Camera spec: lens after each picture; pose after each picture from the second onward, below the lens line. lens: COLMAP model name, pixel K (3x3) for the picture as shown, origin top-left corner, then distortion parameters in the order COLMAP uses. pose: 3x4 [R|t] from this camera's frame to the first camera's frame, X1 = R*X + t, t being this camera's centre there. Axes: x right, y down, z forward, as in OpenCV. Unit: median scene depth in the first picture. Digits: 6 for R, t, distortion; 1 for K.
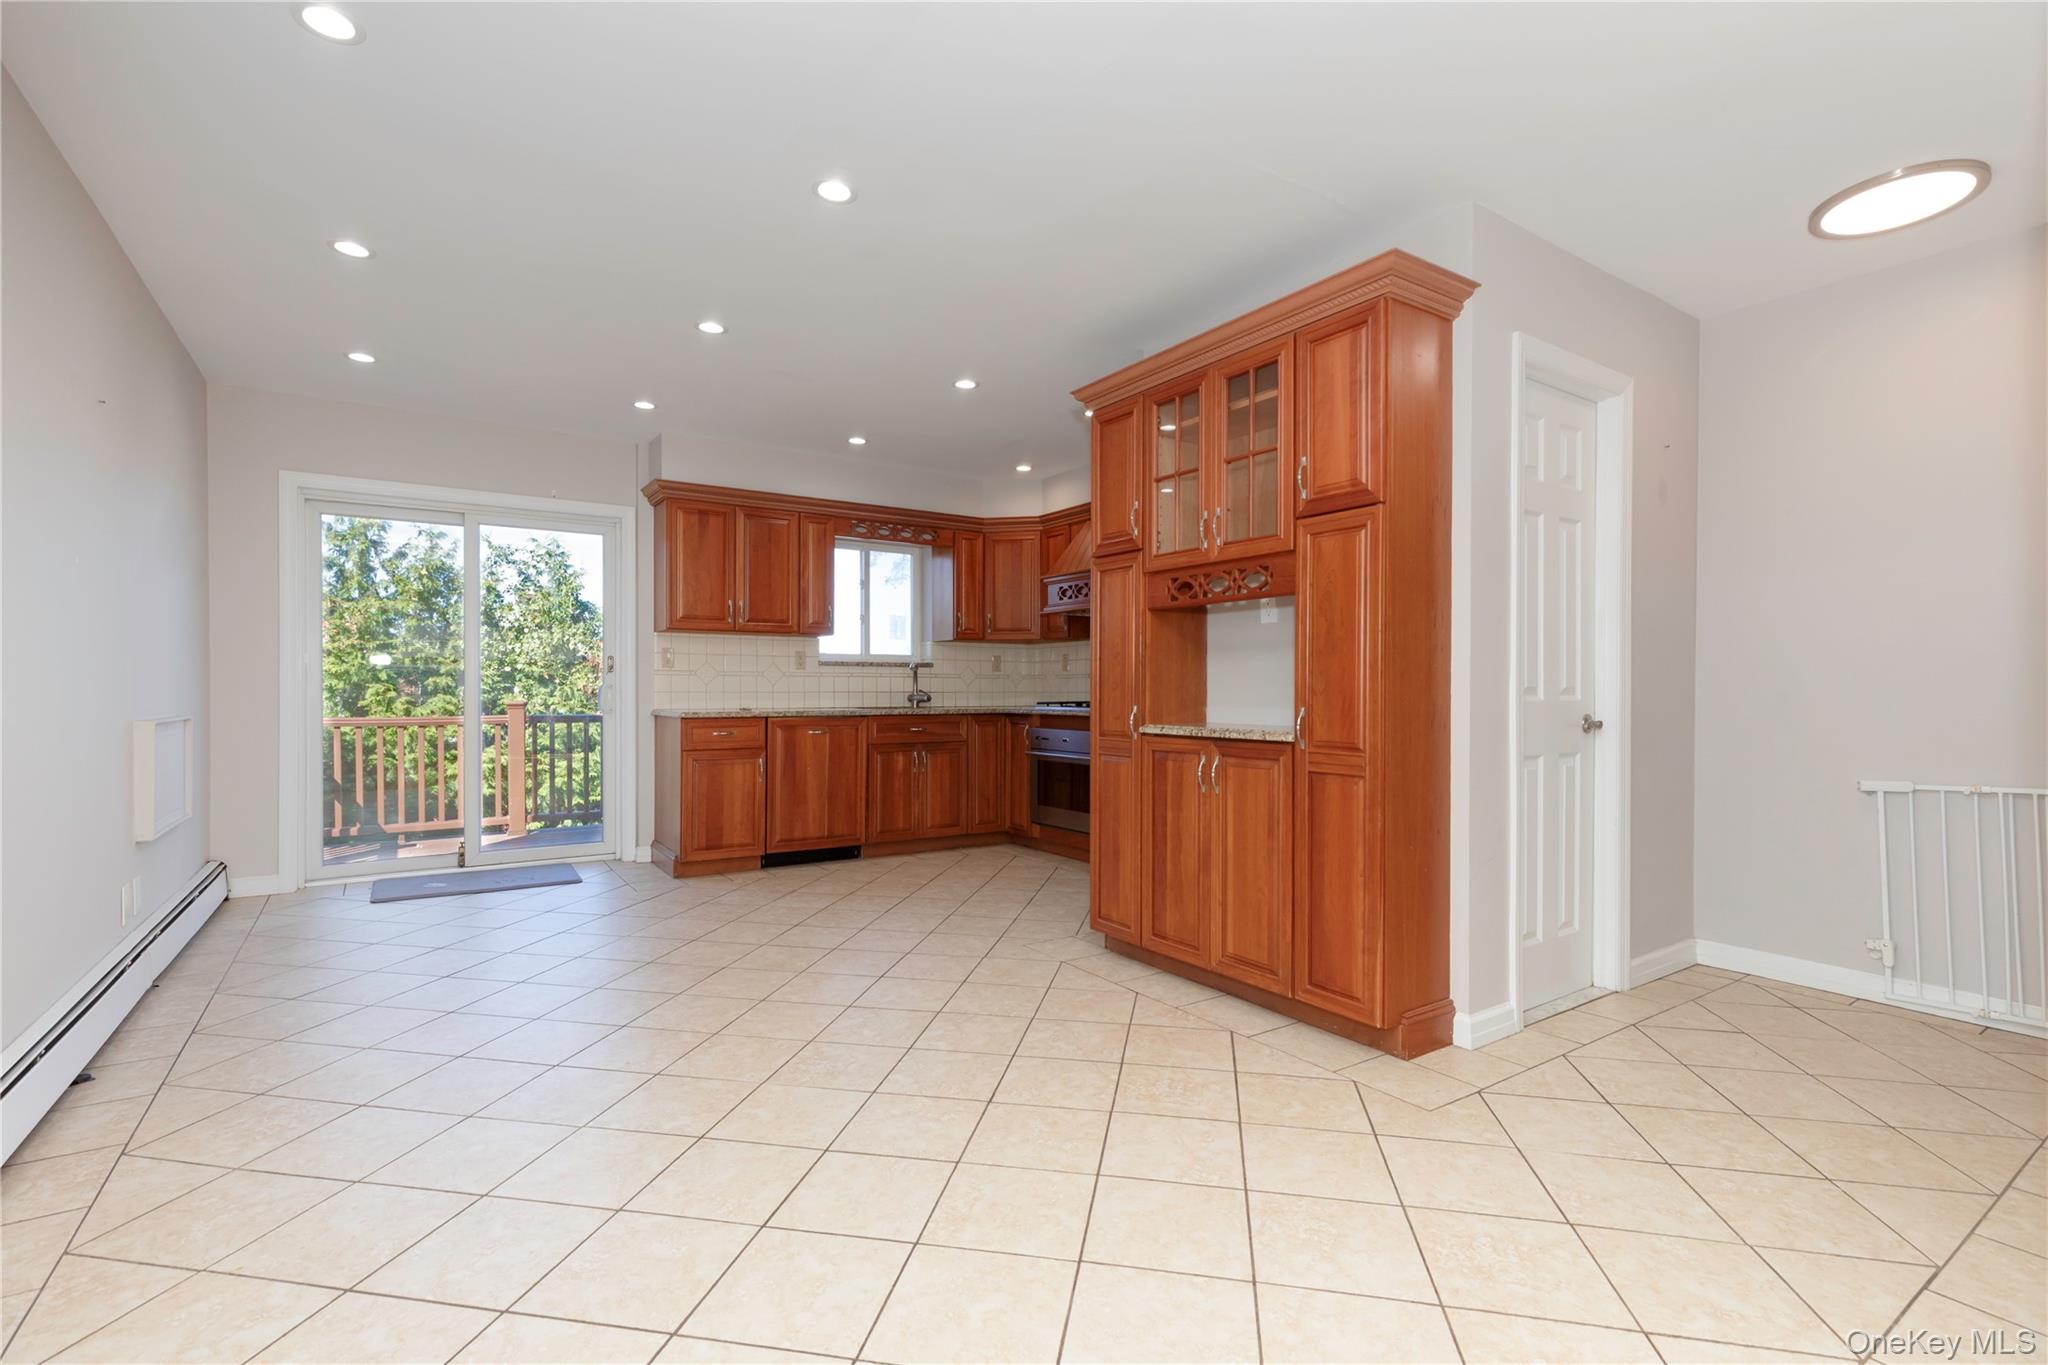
lens RADIAL K [[924.0, 0, 1024.7], [0, 924.0, 689.9], [0, 0, 1]] dist [0.013871, 0.000008]
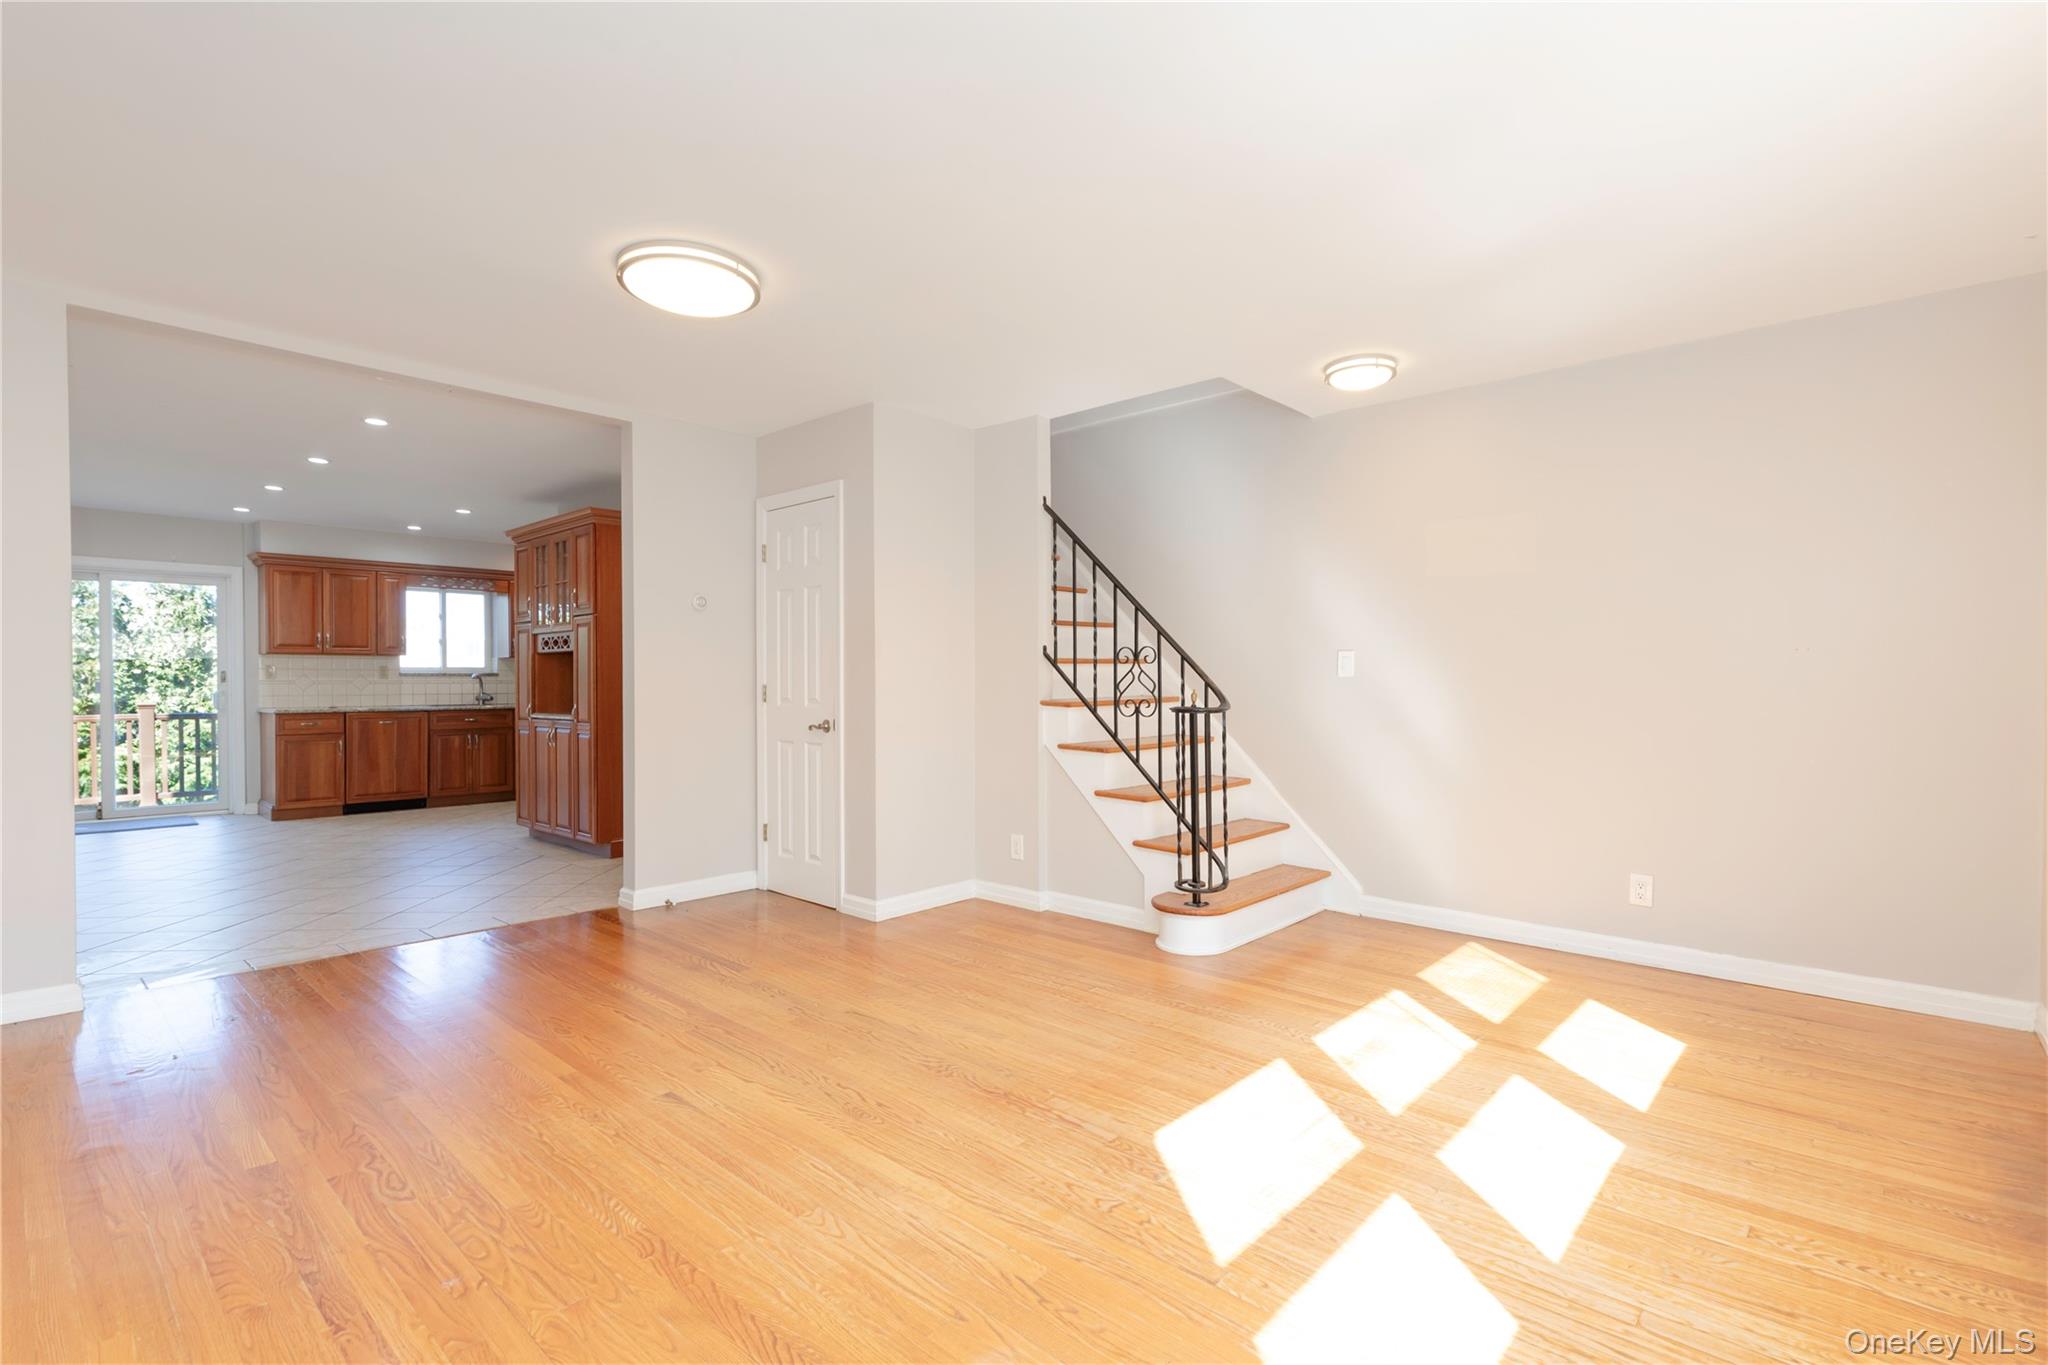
lens RADIAL K [[938.0, 0, 1030.6], [0, 938.0, 691.9], [0, 0, 1]] dist [0.002930, -0.000300]
pose [[0.969057, -0.007256, 0.246731, 0.392111], [0.004722, 0.999930, 0.010859, -0.014278], [-0.246793, -0.009358, 0.969023, -0.694060]]
